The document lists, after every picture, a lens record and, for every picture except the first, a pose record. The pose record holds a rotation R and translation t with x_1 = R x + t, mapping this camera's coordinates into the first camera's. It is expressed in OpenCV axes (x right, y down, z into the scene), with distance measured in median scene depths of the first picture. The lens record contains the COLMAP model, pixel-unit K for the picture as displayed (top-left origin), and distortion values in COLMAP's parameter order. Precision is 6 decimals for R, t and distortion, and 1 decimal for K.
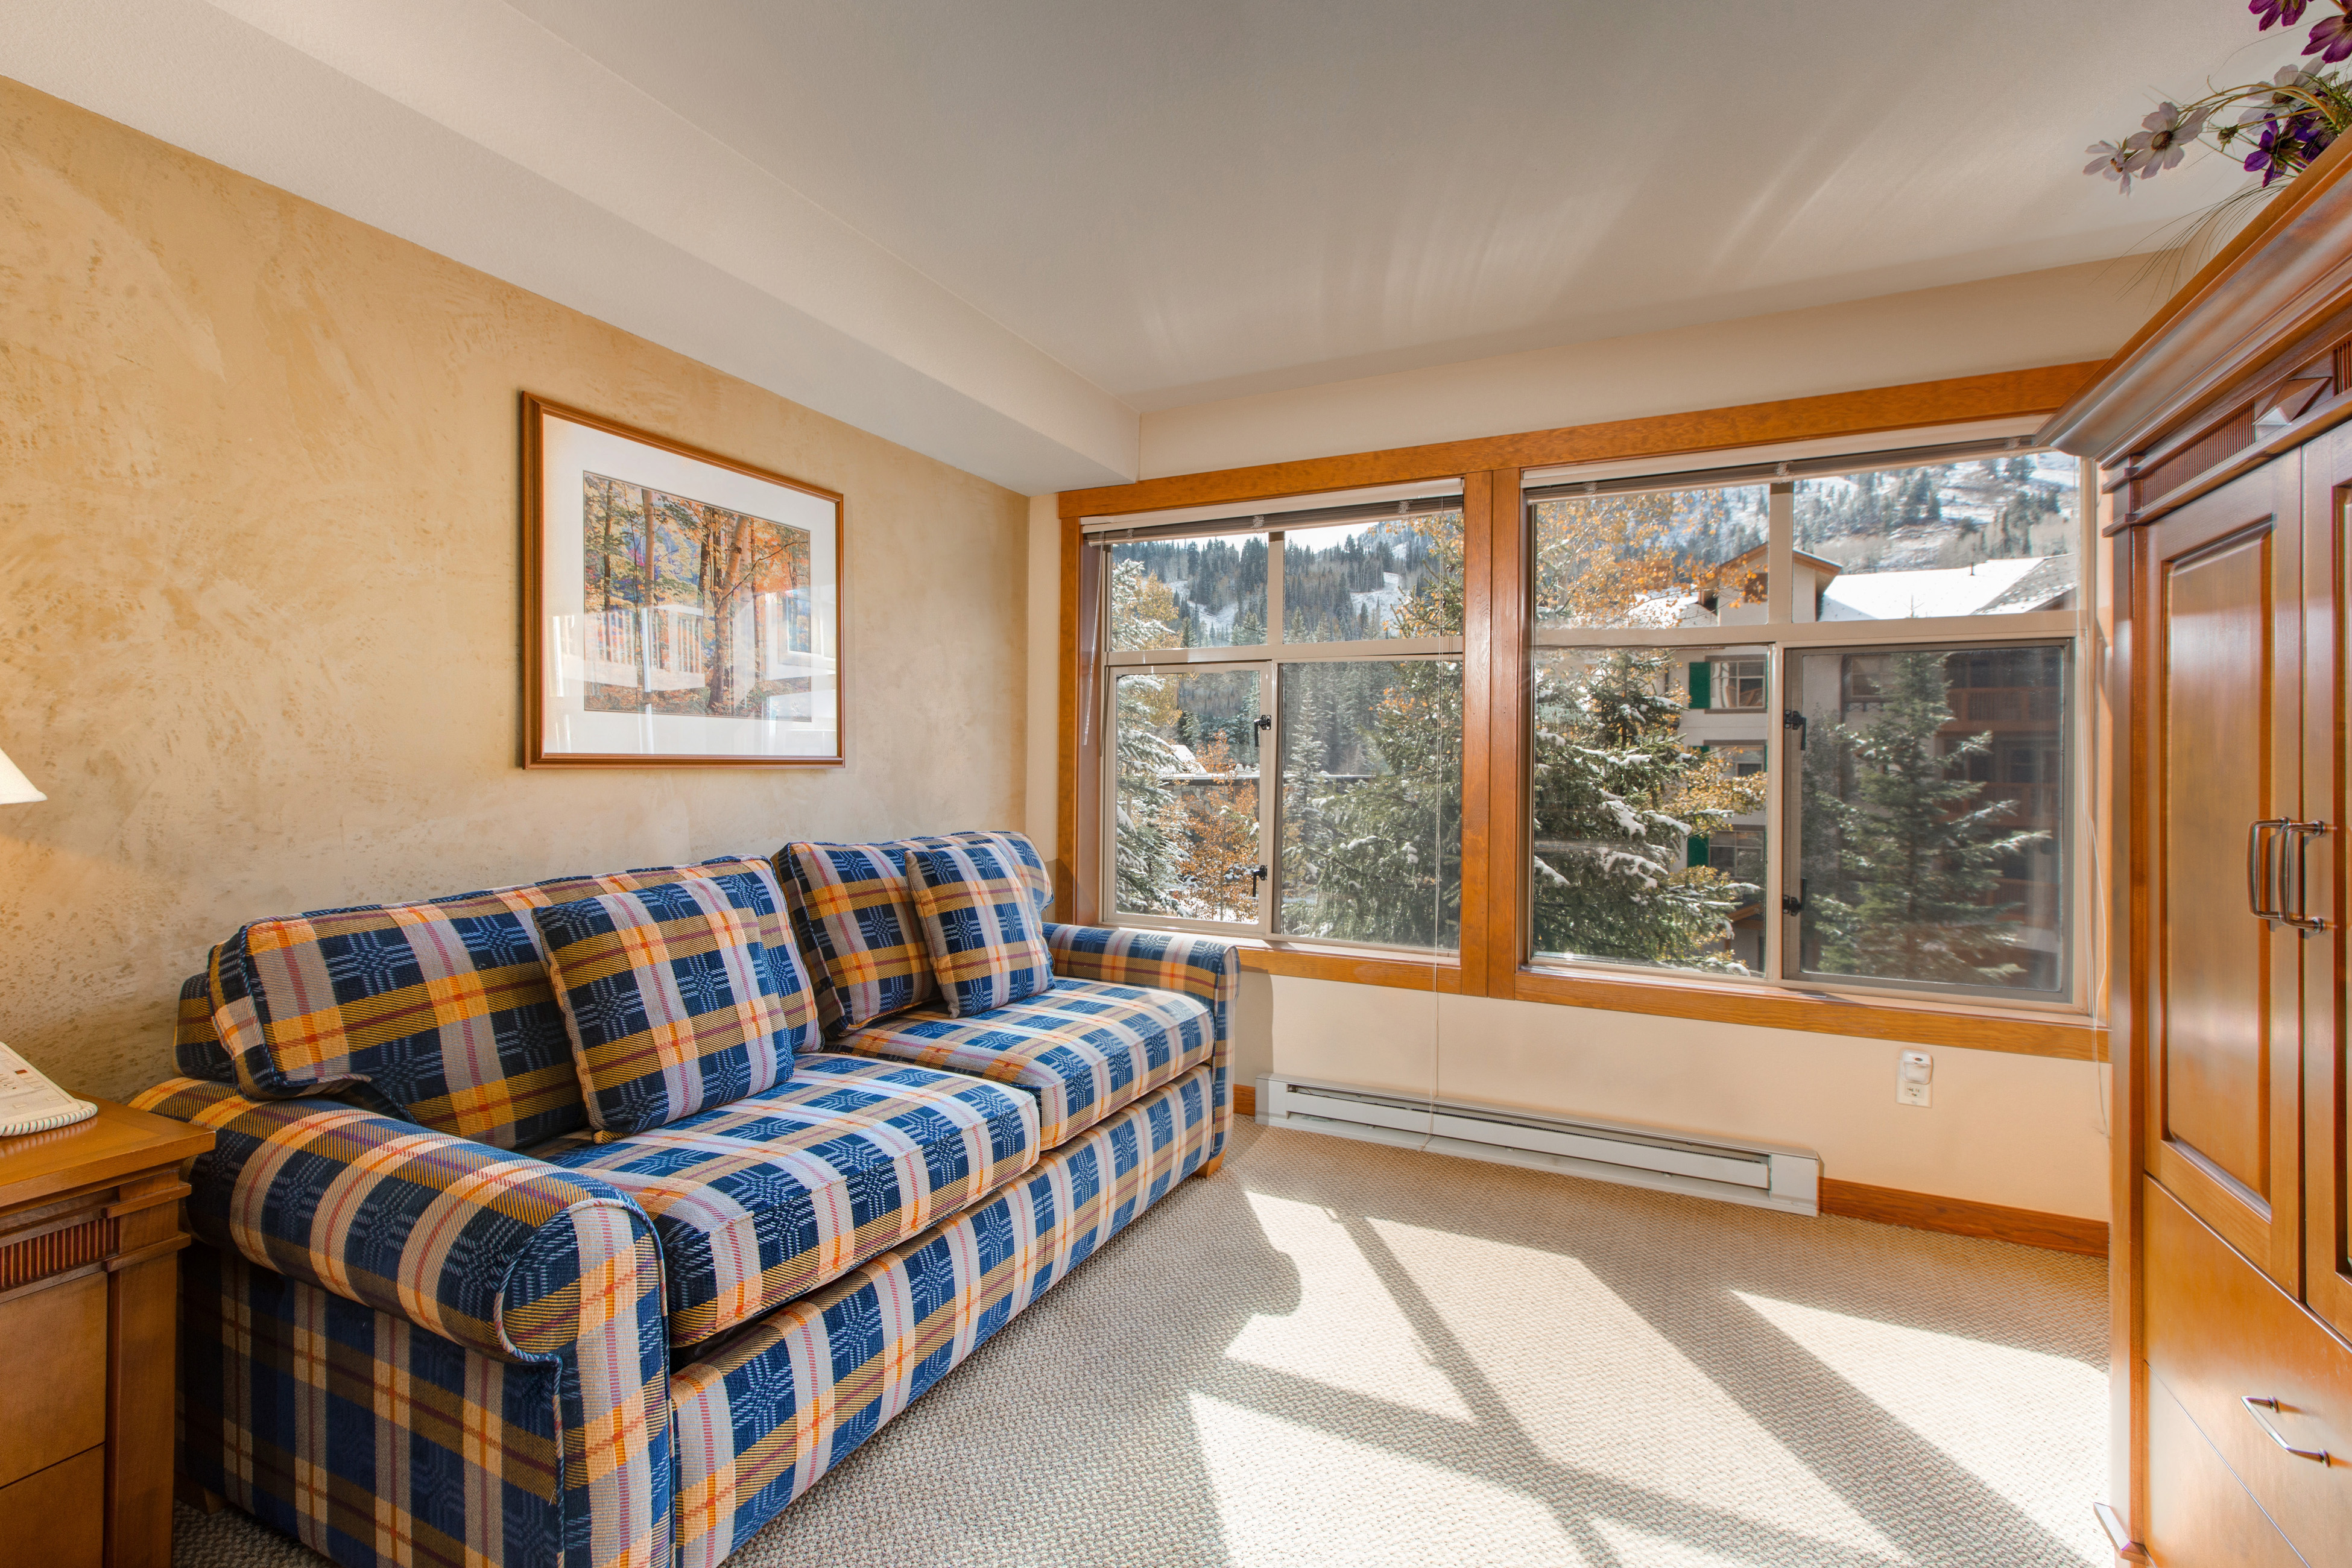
lens RADIAL K [[1078.7, 0, 1165.5], [0, 1078.7, 752.0], [0, 0, 1]] dist [0.000579, 0.000029]
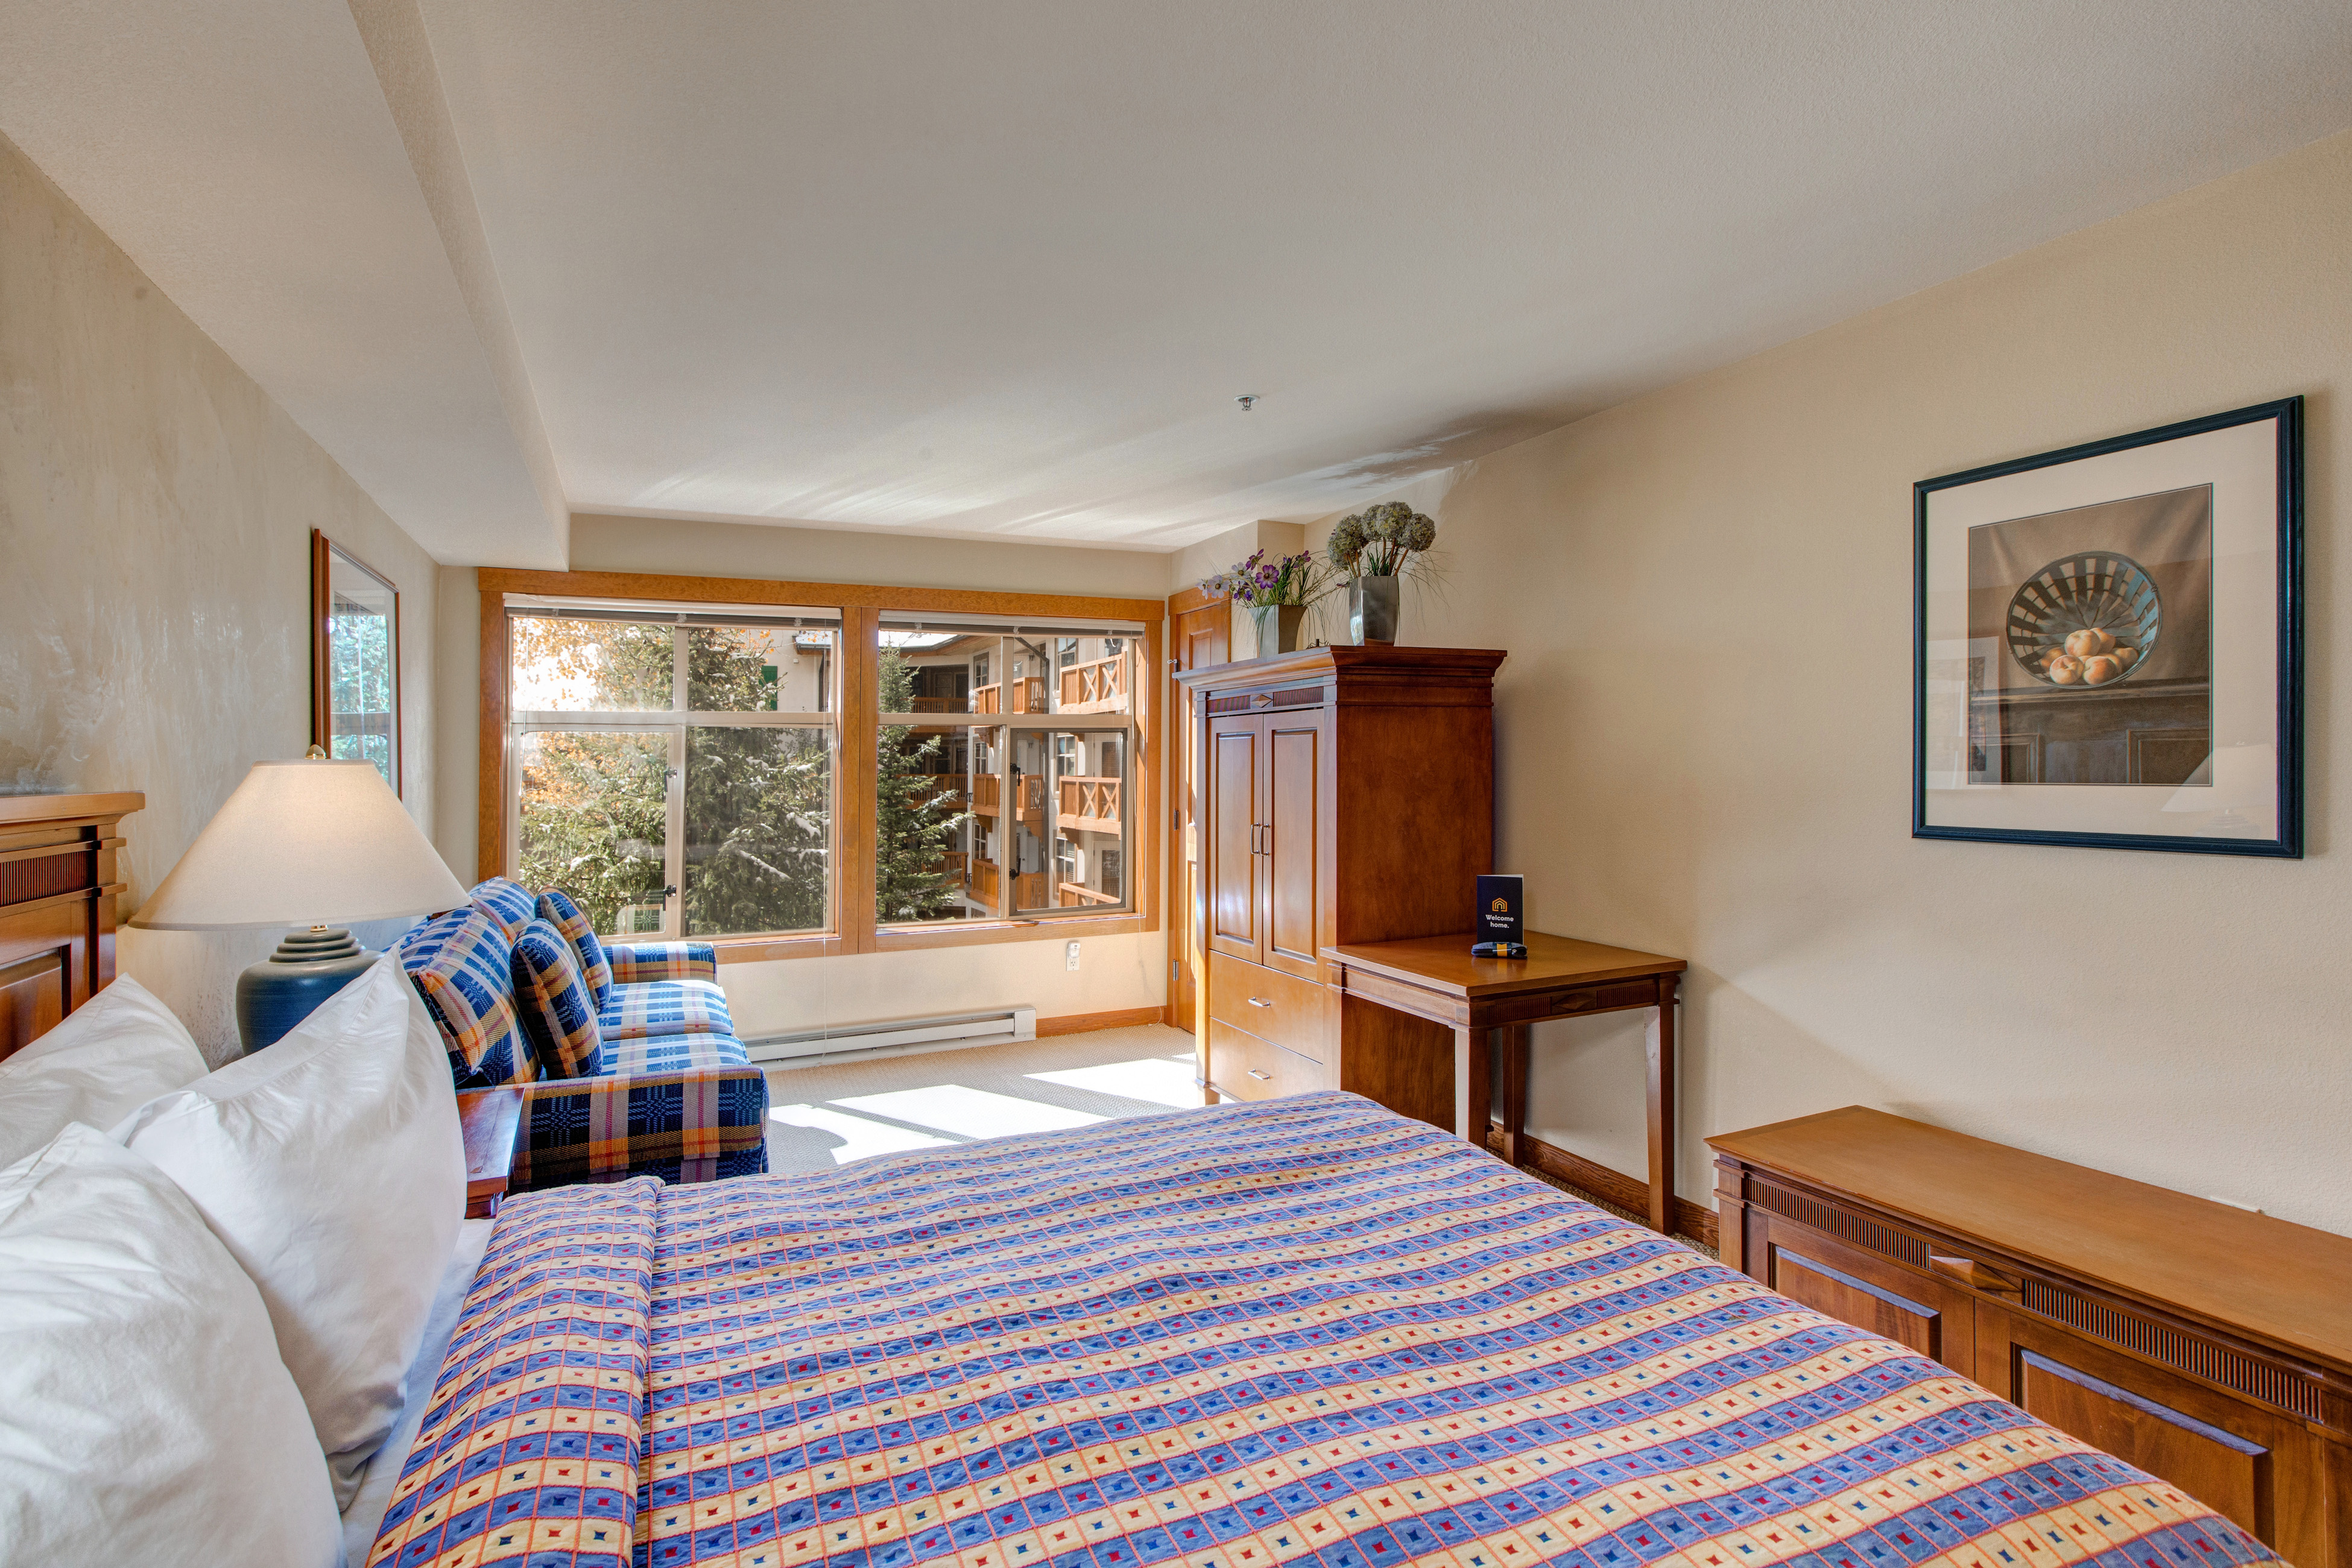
lens RADIAL K [[1176.4, 0, 1178.3], [0, 1176.4, 758.6], [0, 0, 1]] dist [-0.000597, -0.000106]
pose [[0.620077, -0.018459, 0.784324, -0.867376], [0.007595, 0.999818, 0.017526, -0.088109], [-0.784504, -0.004911, 0.620104, -0.450620]]
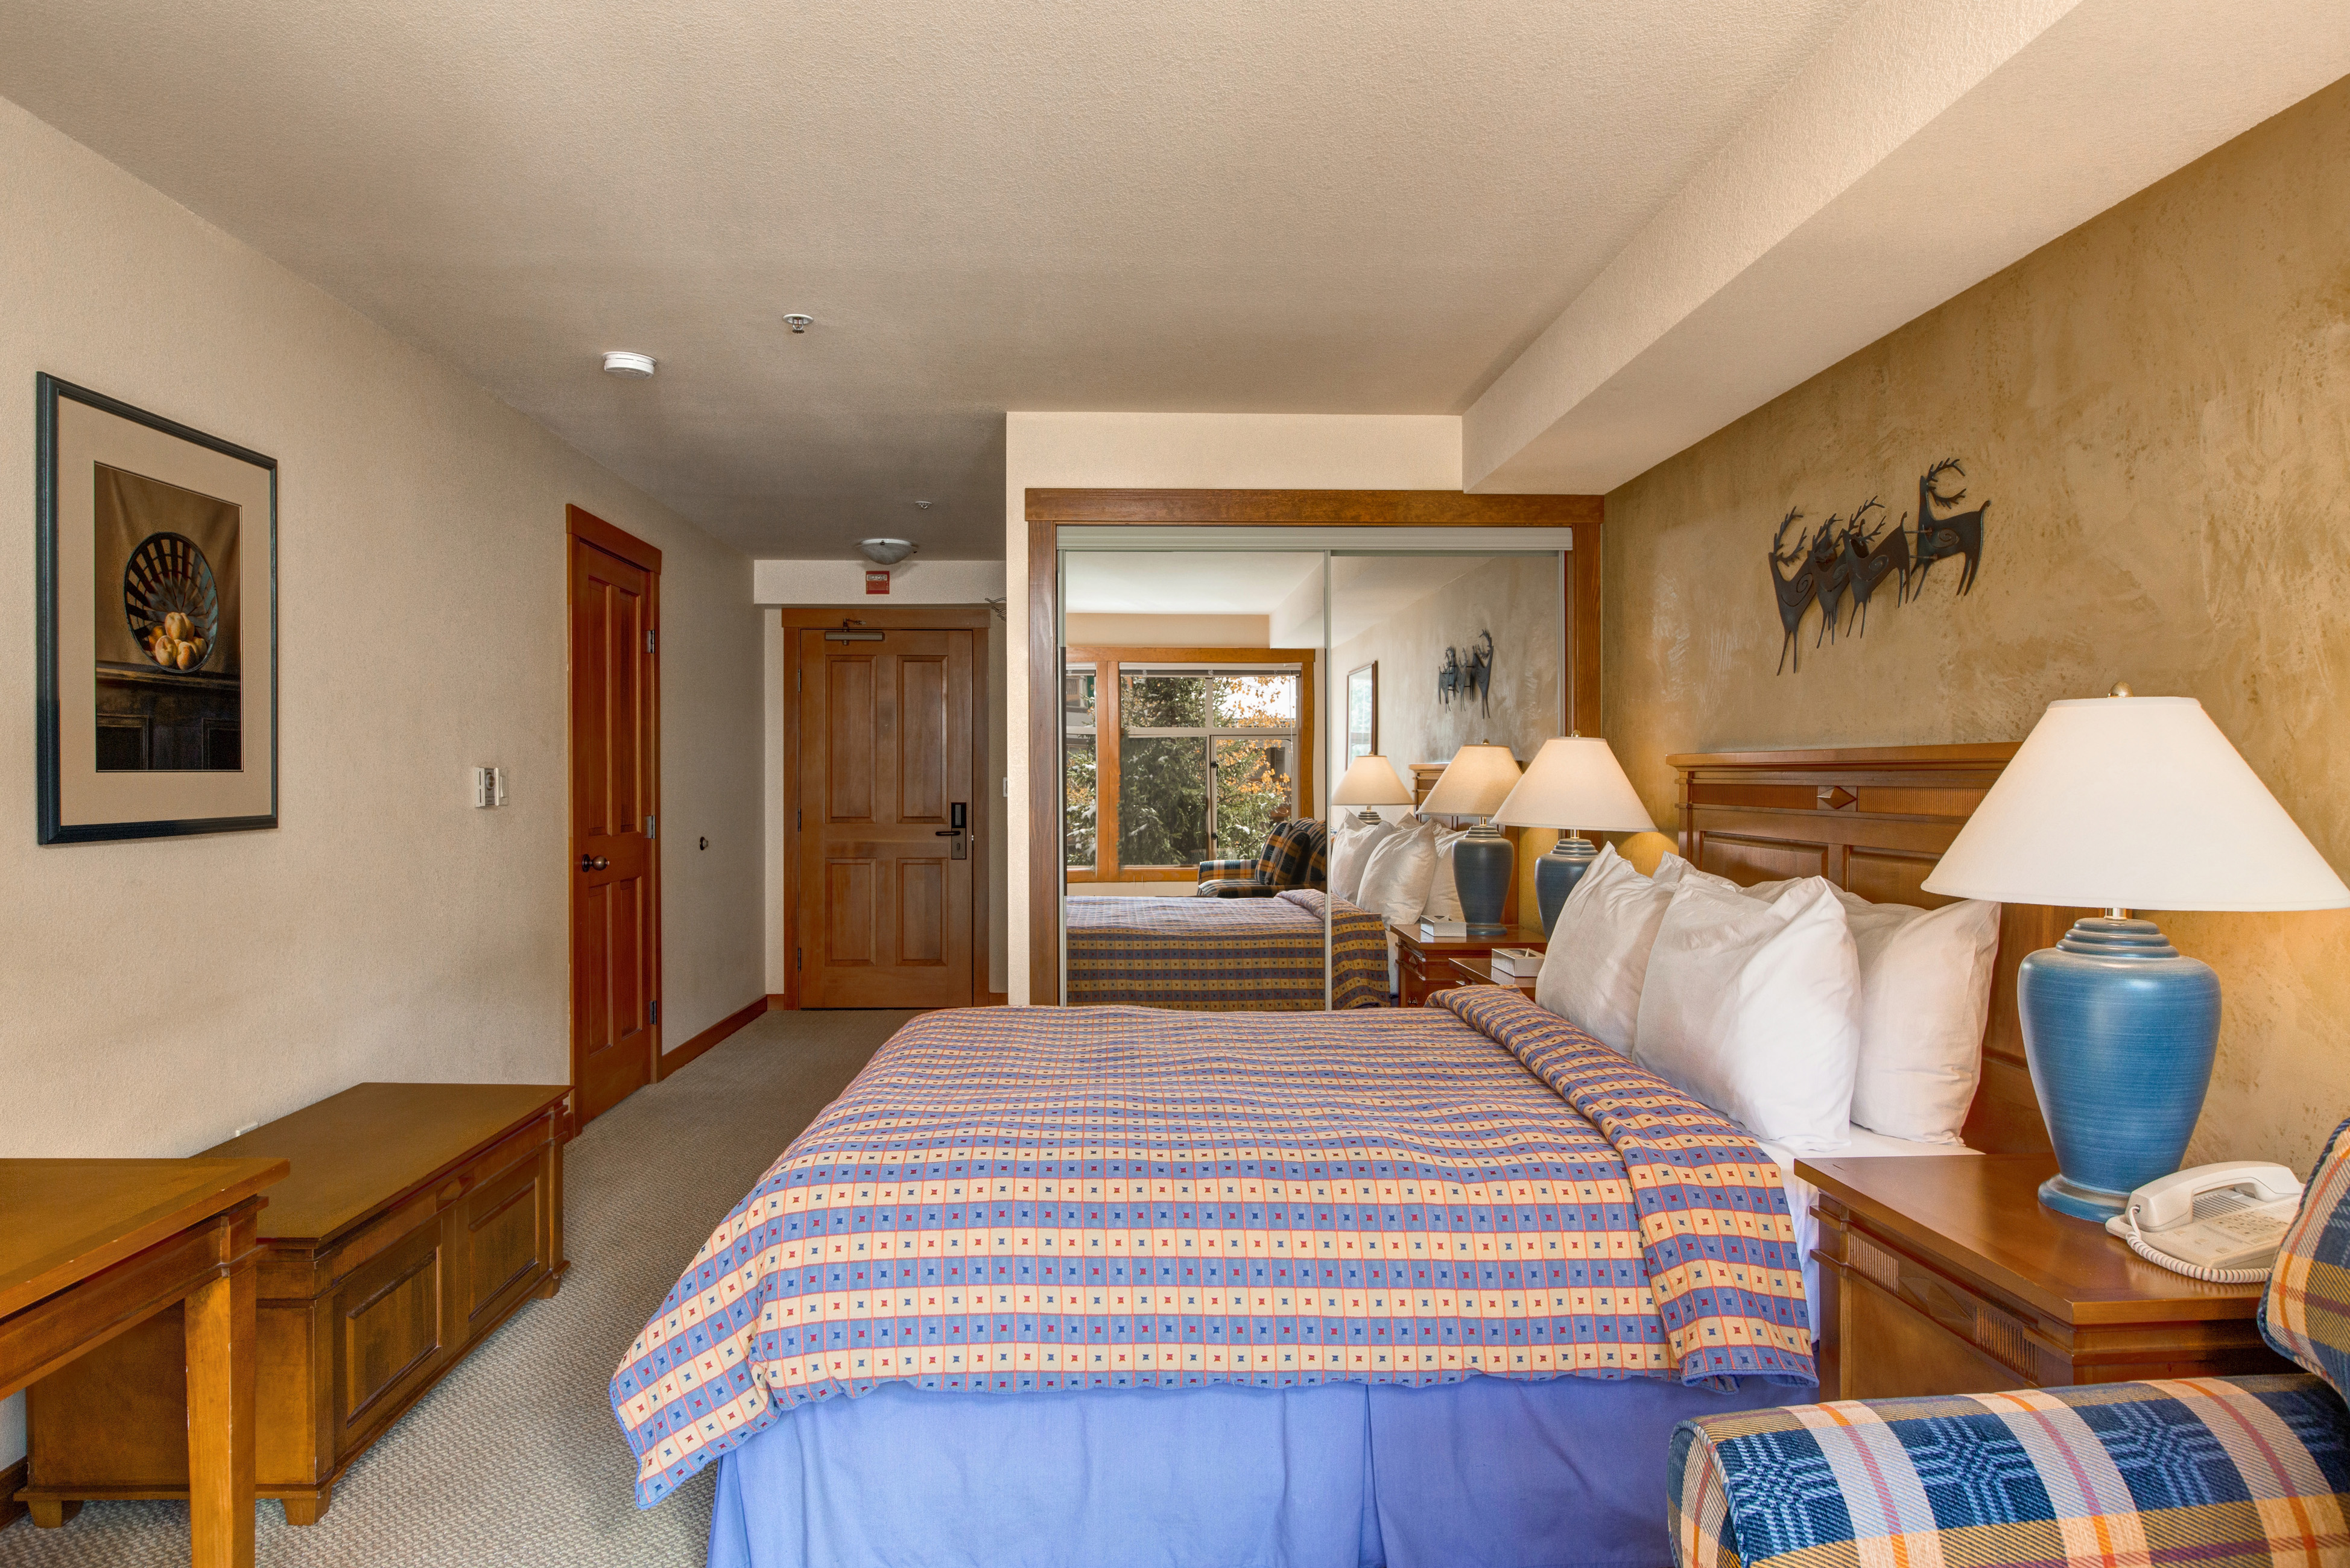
lens RADIAL K [[1356.4, 0, 1145.9], [0, 1356.4, 779.6], [0, 0, 1]] dist [-0.001542, 0.000234]
pose [[-0.884596, -0.007394, -0.466300, 0.141879], [-0.001543, 0.999915, -0.012930, -0.026402], [0.466356, -0.010718, -0.884532, 0.848652]]
